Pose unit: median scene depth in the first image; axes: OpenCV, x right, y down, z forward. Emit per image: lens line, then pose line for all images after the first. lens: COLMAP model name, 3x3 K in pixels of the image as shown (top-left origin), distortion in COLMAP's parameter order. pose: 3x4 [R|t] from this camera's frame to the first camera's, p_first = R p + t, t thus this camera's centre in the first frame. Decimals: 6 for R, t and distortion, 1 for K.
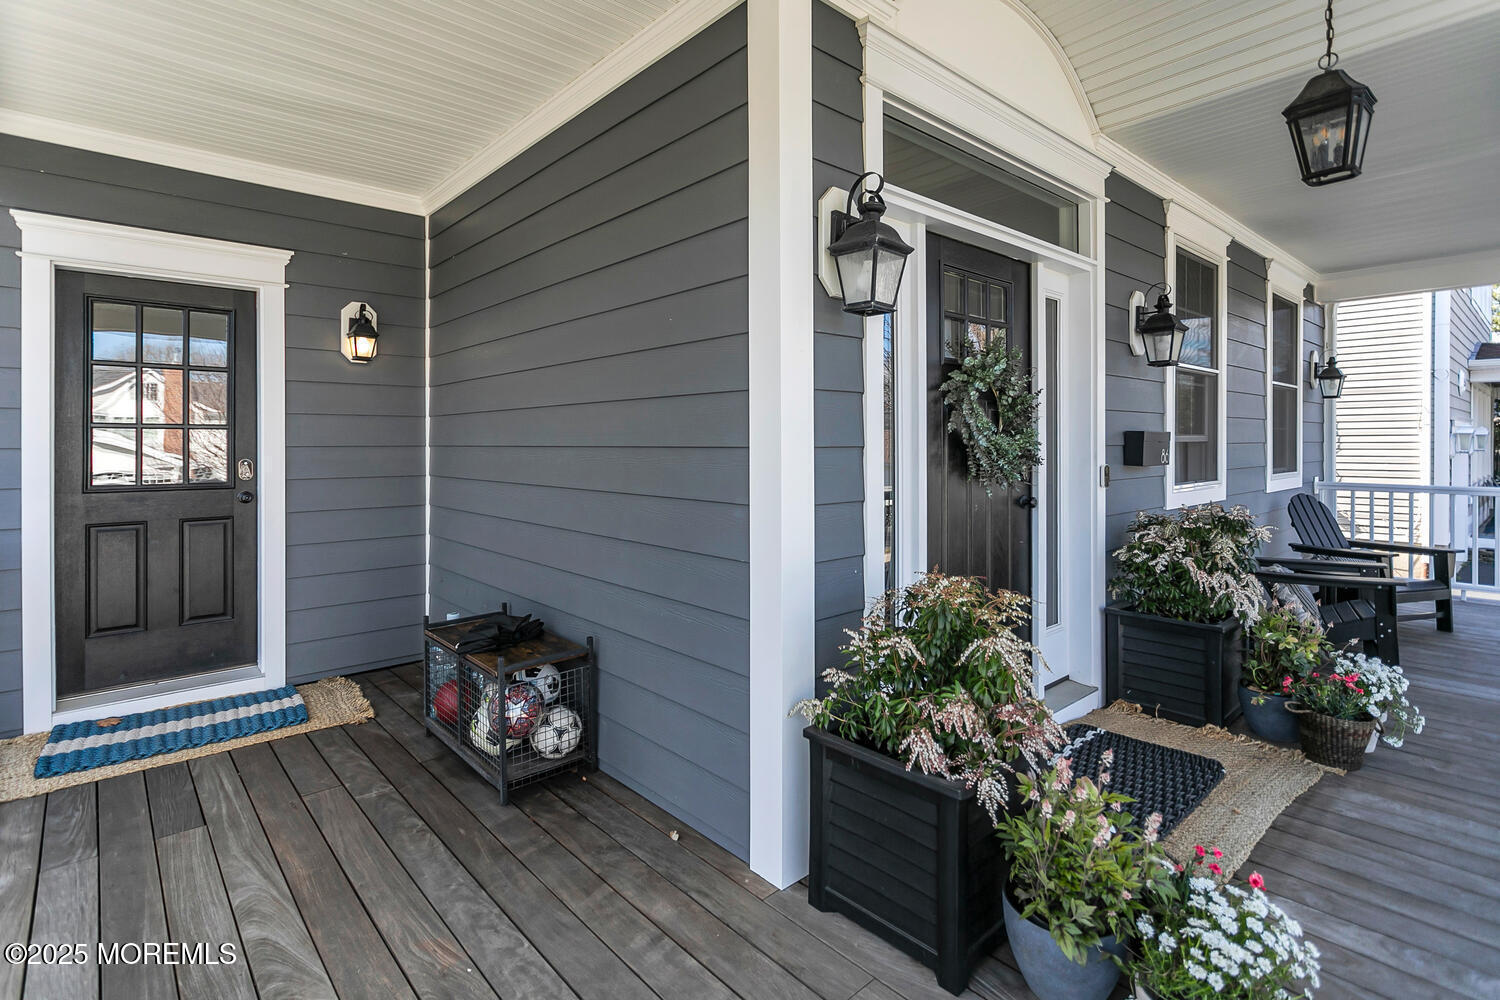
lens RADIAL K [[734.5, 0, 747.7], [0, 734.5, 451.1], [0, 0, 1]] dist [0.006991, 0.000844]
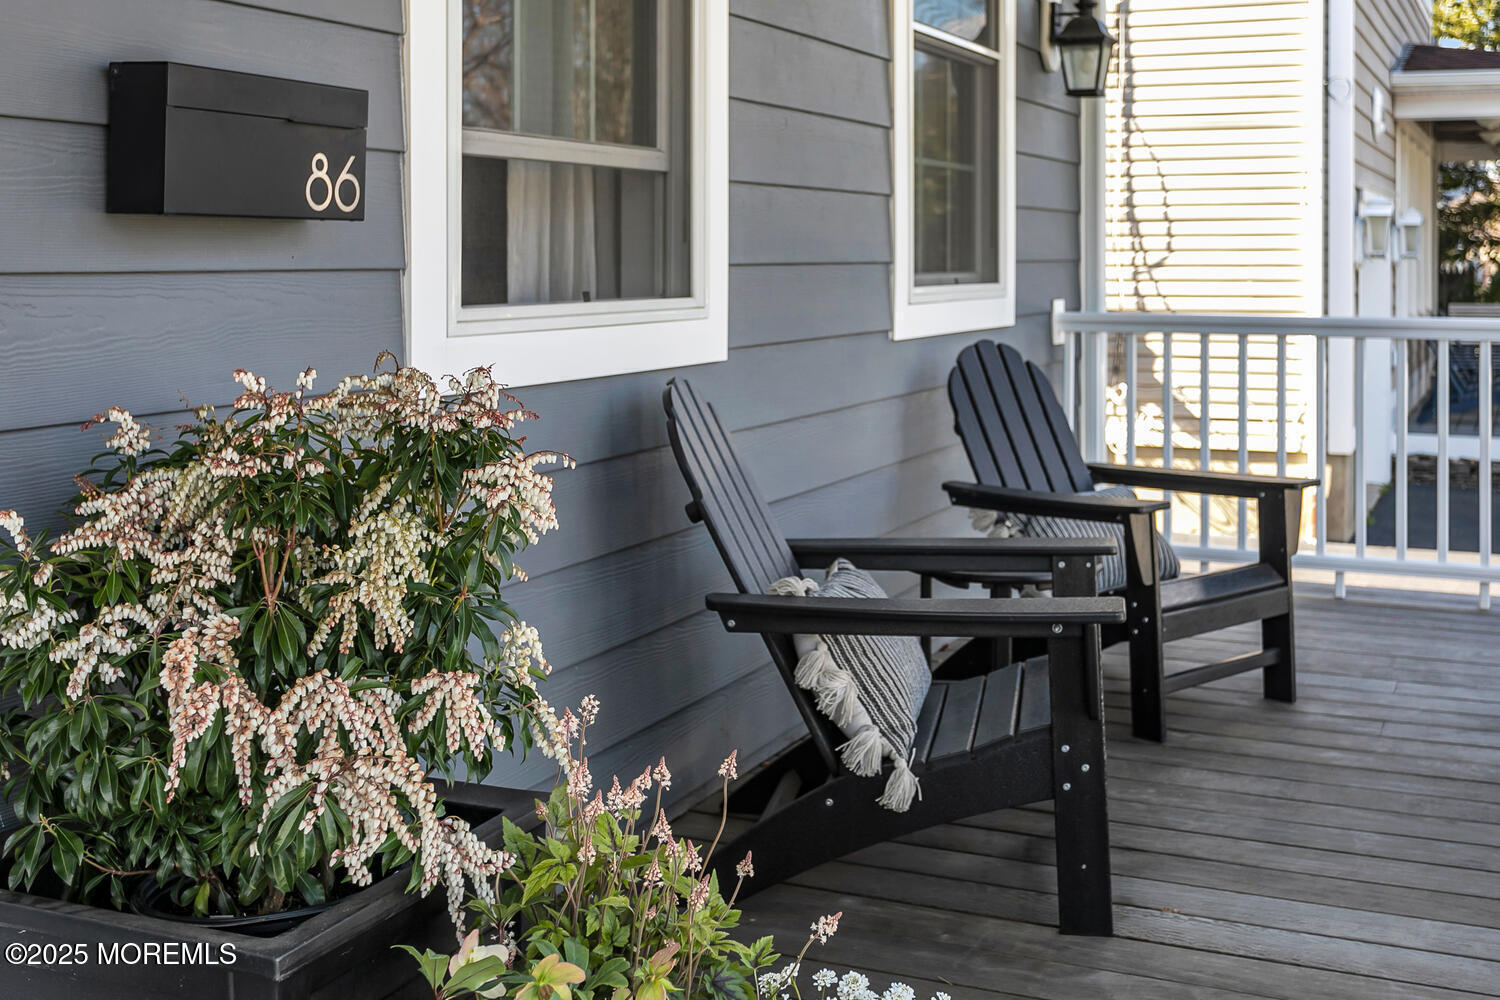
lens RADIAL K [[1737.9, 0, 802.9], [0, 1737.9, 272.3], [0, 0, 1]] dist [-0.001899, 0.009011]
pose [[0.908178, -0.001514, 0.418581, 0.574685], [0.002965, 0.999992, -0.002817, 0.048047], [-0.418573, 0.003799, 0.908175, 0.490434]]
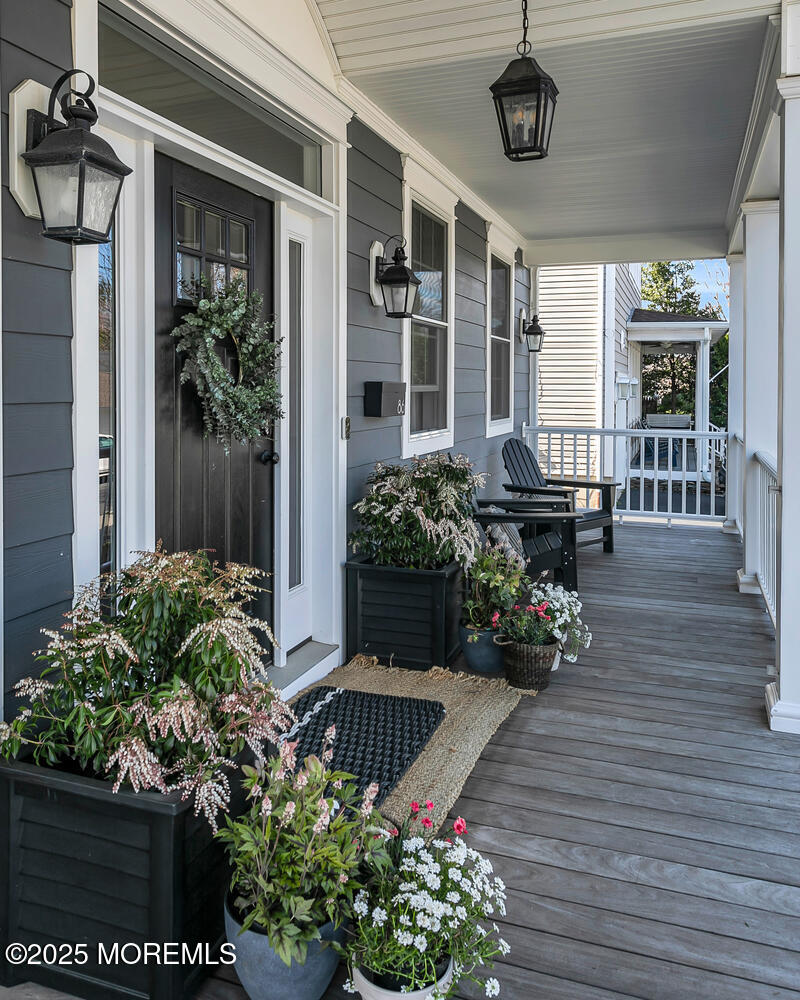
lens RADIAL K [[813.9, 0, 383.6], [0, 813.9, 399.7], [0, 0, 1]] dist [-0.004683, 0.011767]
pose [[0.886667, 0.000169, 0.462408, 0.033713], [-0.003122, 0.999979, 0.005622, -0.011092], [-0.462398, -0.006429, 0.886649, 0.021533]]
